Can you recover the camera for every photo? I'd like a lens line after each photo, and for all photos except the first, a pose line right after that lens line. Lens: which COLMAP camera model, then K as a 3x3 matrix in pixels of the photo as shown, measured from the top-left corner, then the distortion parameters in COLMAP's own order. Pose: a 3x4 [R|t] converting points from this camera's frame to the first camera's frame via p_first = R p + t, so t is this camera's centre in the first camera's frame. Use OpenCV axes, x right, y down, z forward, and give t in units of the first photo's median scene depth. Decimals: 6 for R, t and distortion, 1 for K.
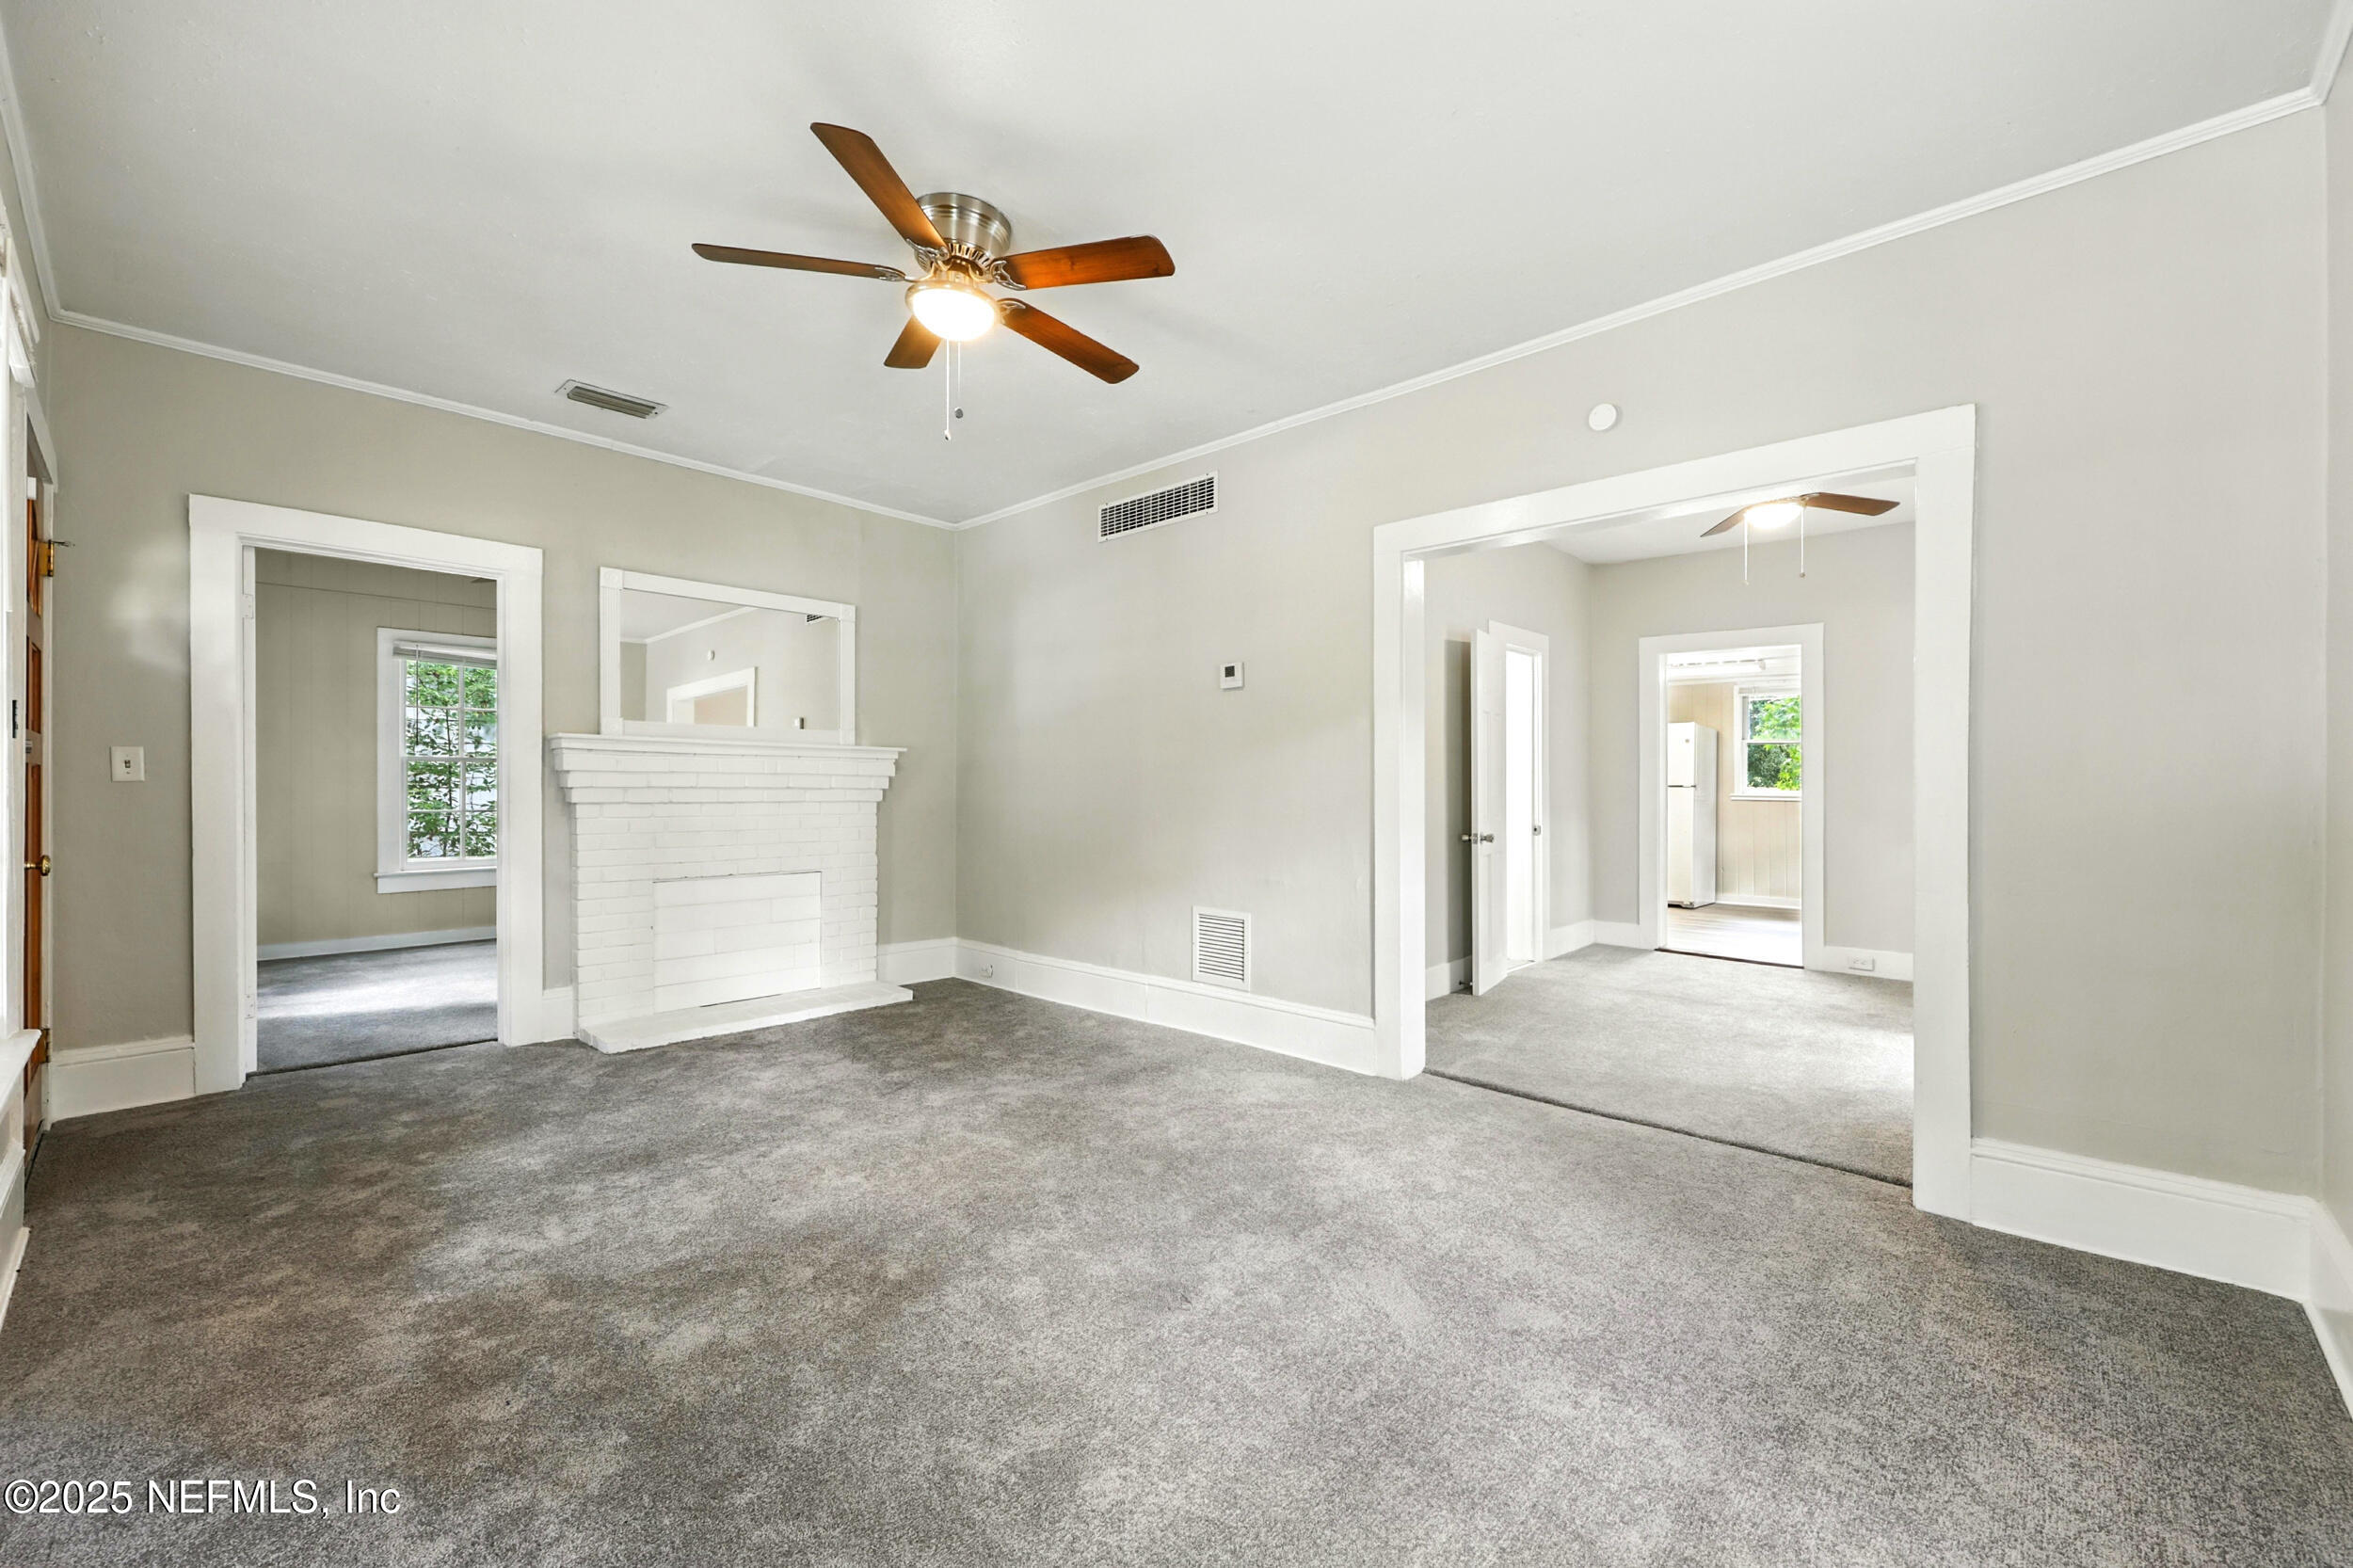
lens RADIAL K [[966.6, 0, 1180.3], [0, 966.6, 788.6], [0, 0, 1]] dist [0.000656, 0.000739]
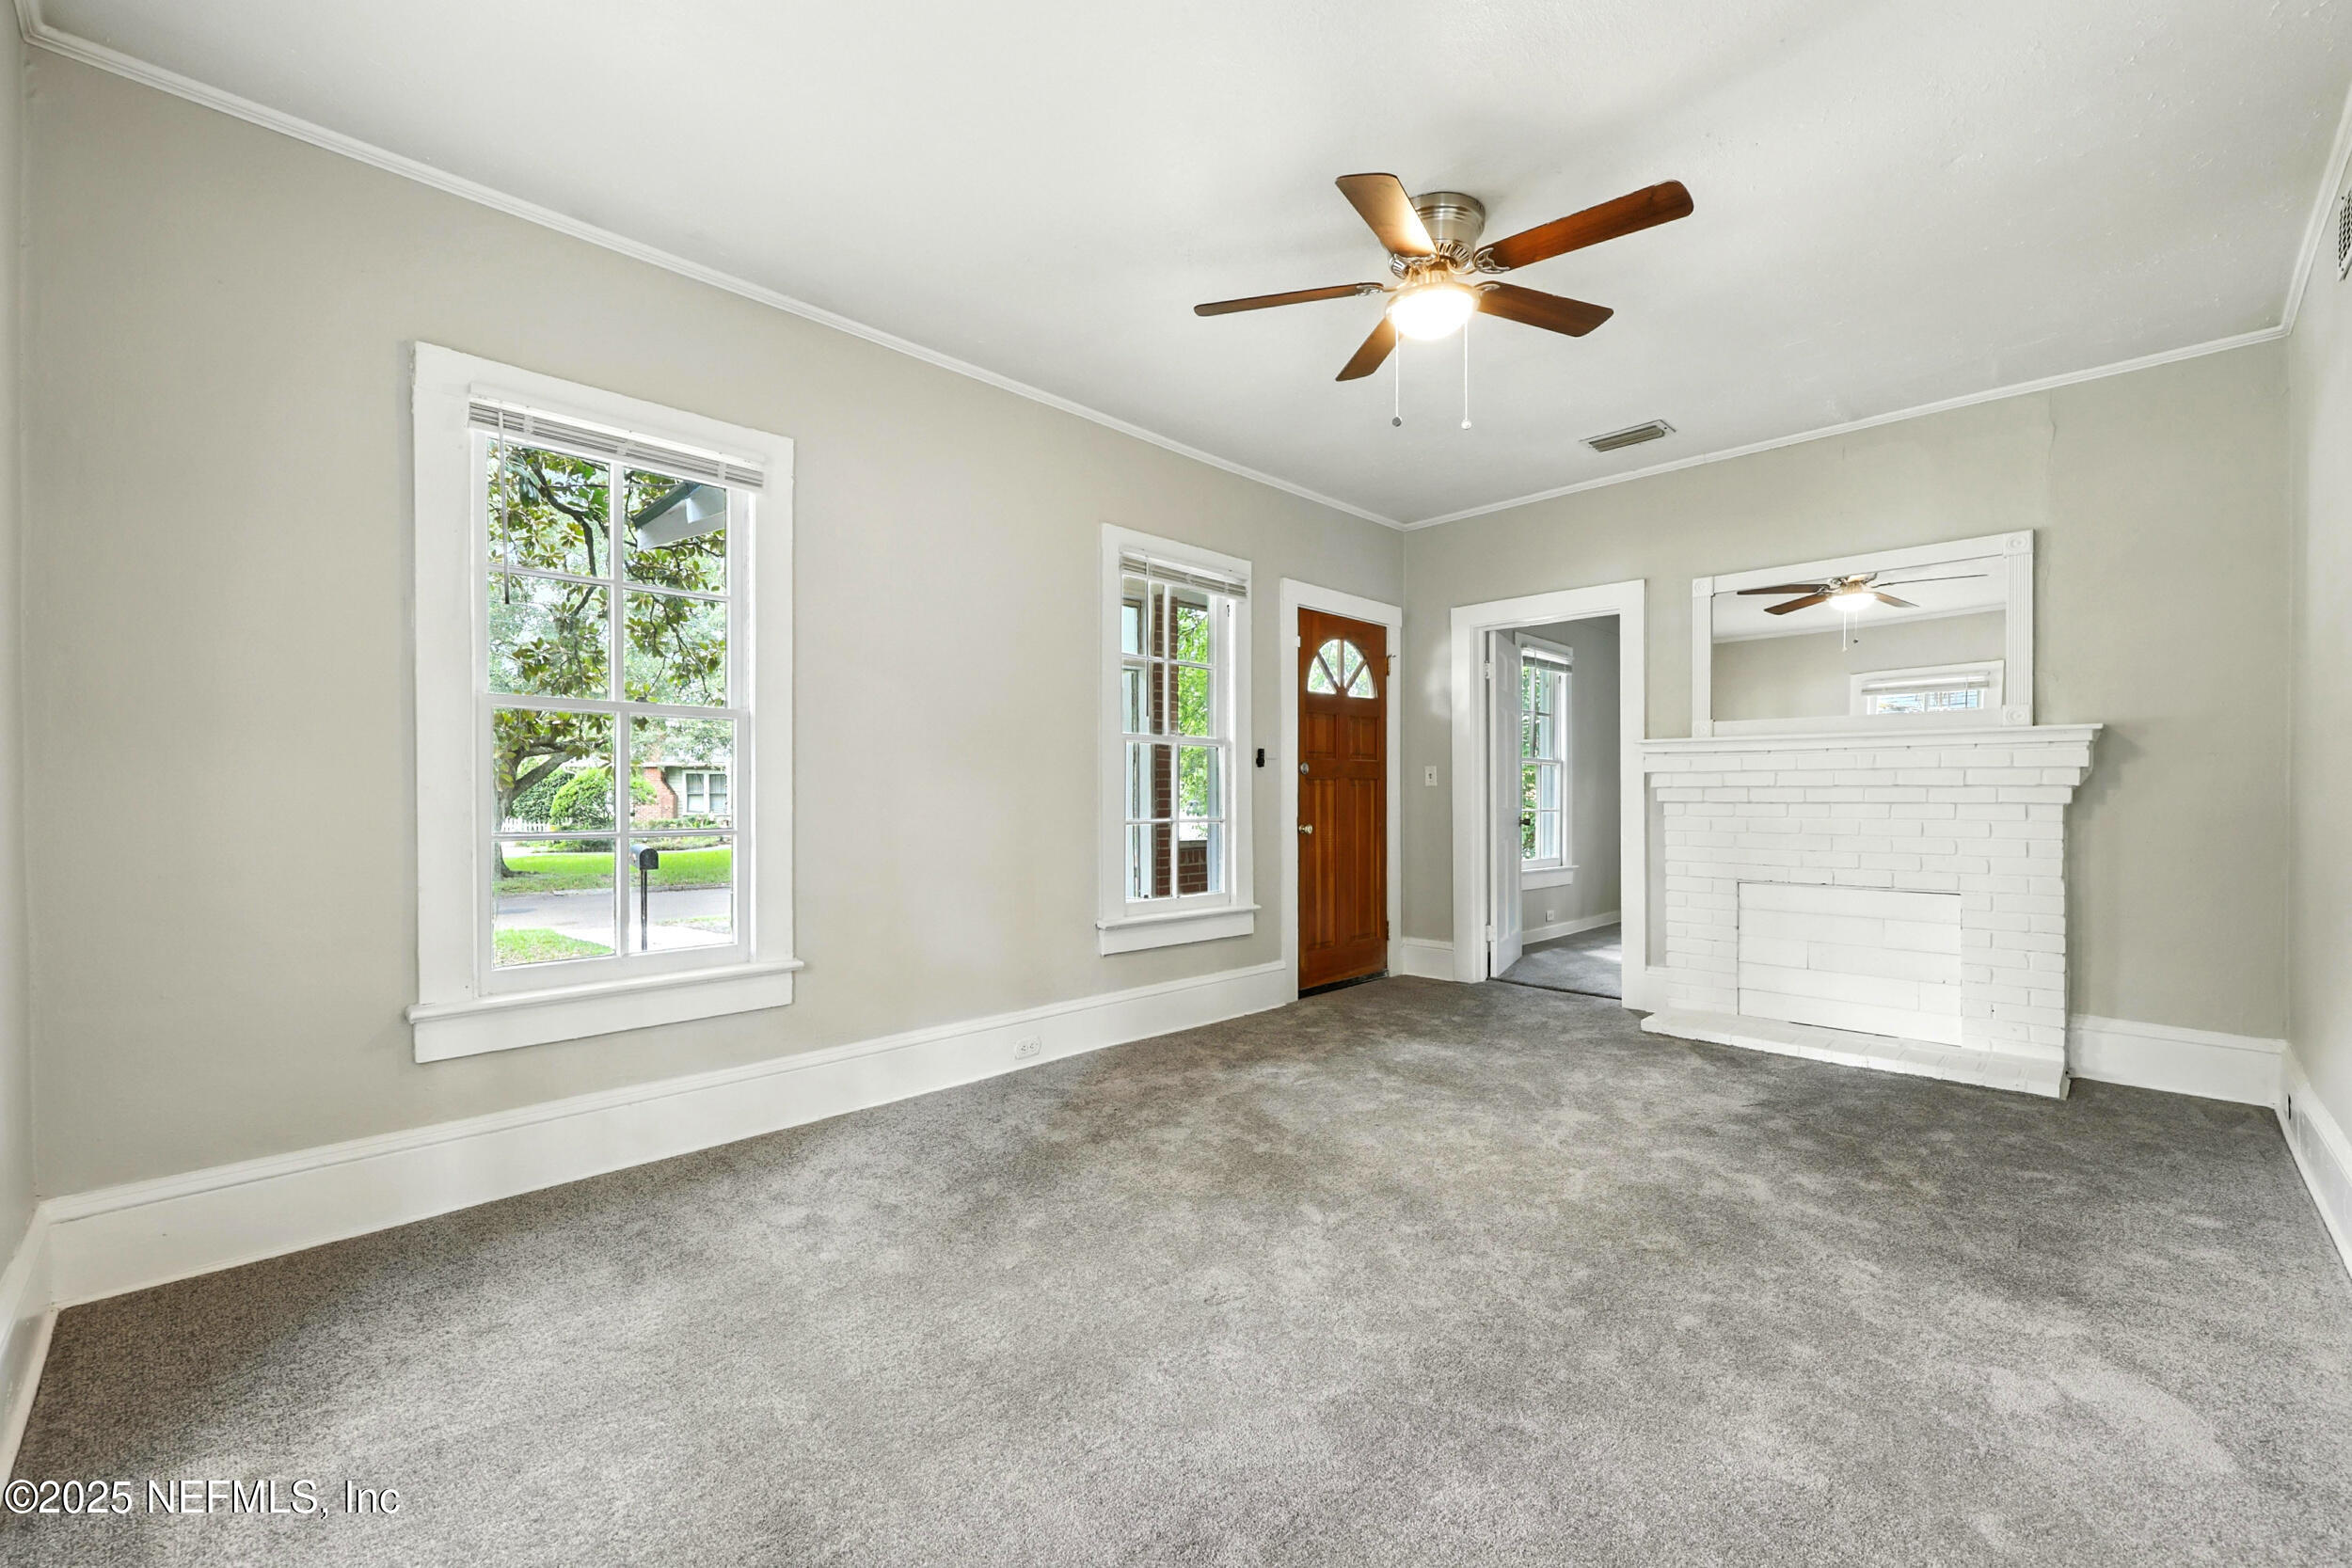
lens RADIAL K [[966.1, 0, 1186.5], [0, 966.1, 798.2], [0, 0, 1]] dist [0.000656, 0.000739]
pose [[-0.028381, 0.002207, -0.999595, 0.522343], [0.004112, 0.999989, 0.002091, 0.006938], [0.999589, -0.004051, -0.028390, 0.518560]]
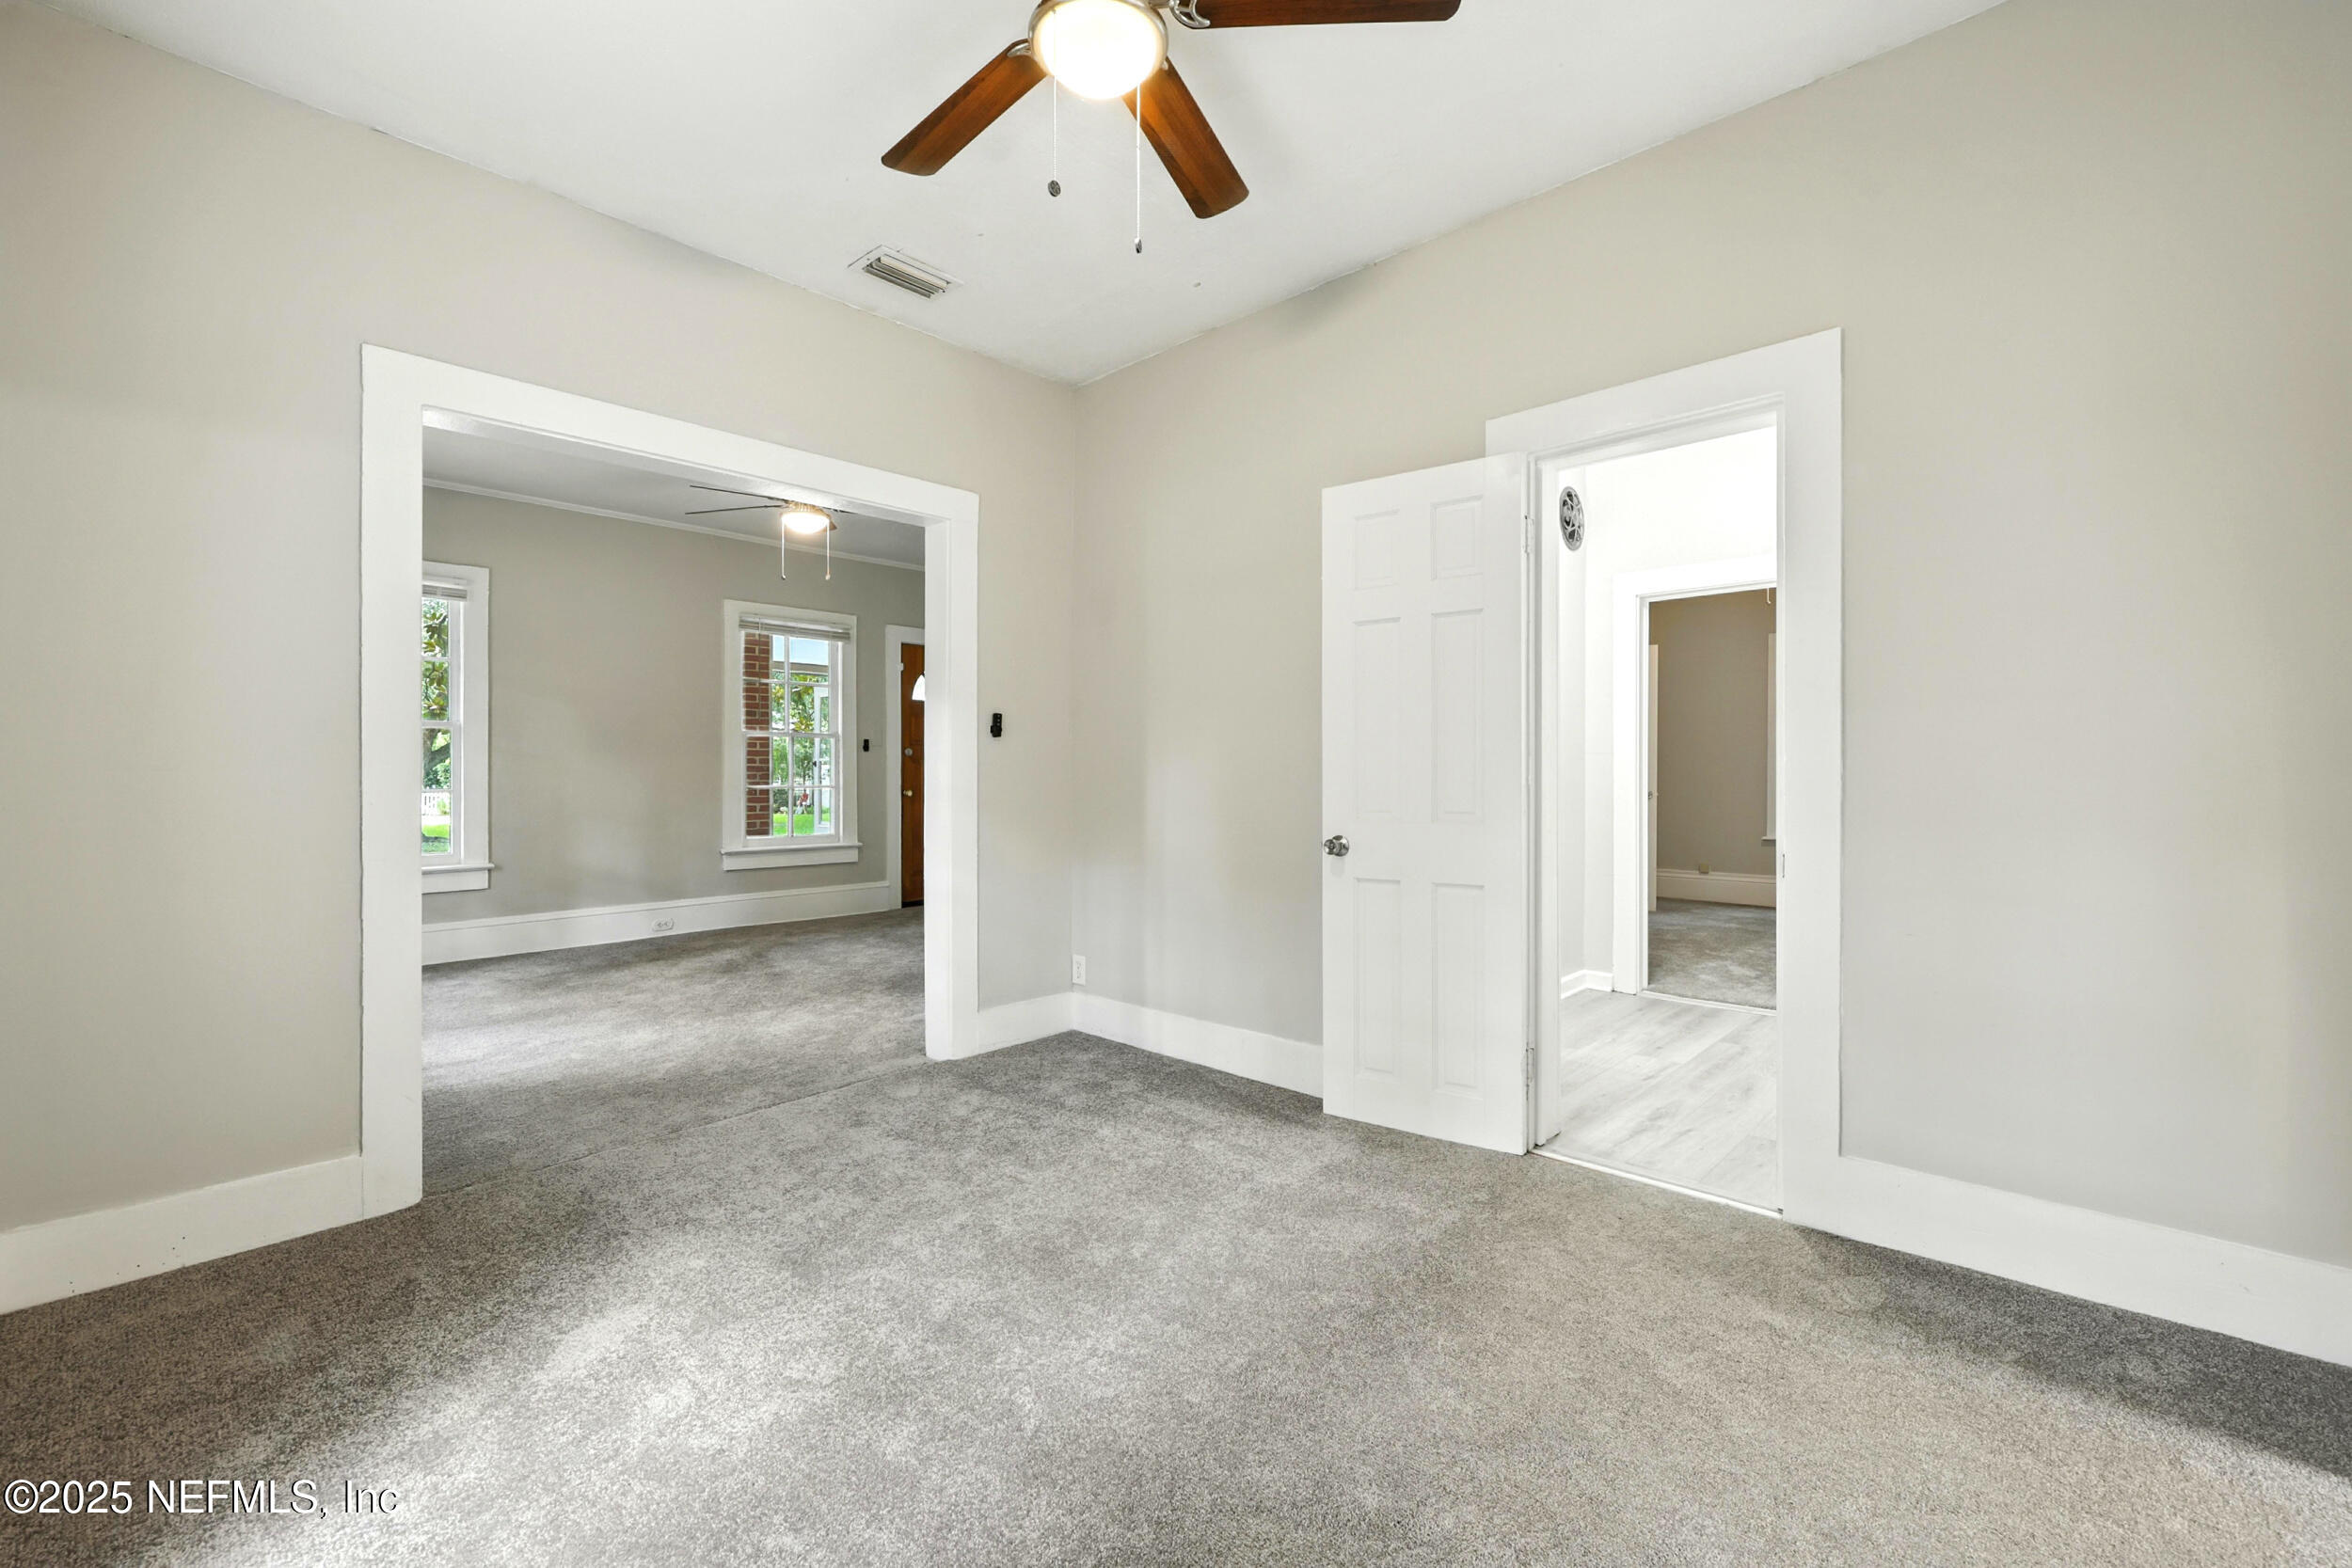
lens RADIAL K [[966.1, 0, 1182.2], [0, 966.1, 772.5], [0, 0, 1]] dist [0.000656, 0.000739]
pose [[0.002416, 0.004179, -0.999988, 1.139255], [0.002257, 0.999989, 0.004184, 0.004234], [0.999995, -0.002267, 0.002407, 1.171640]]
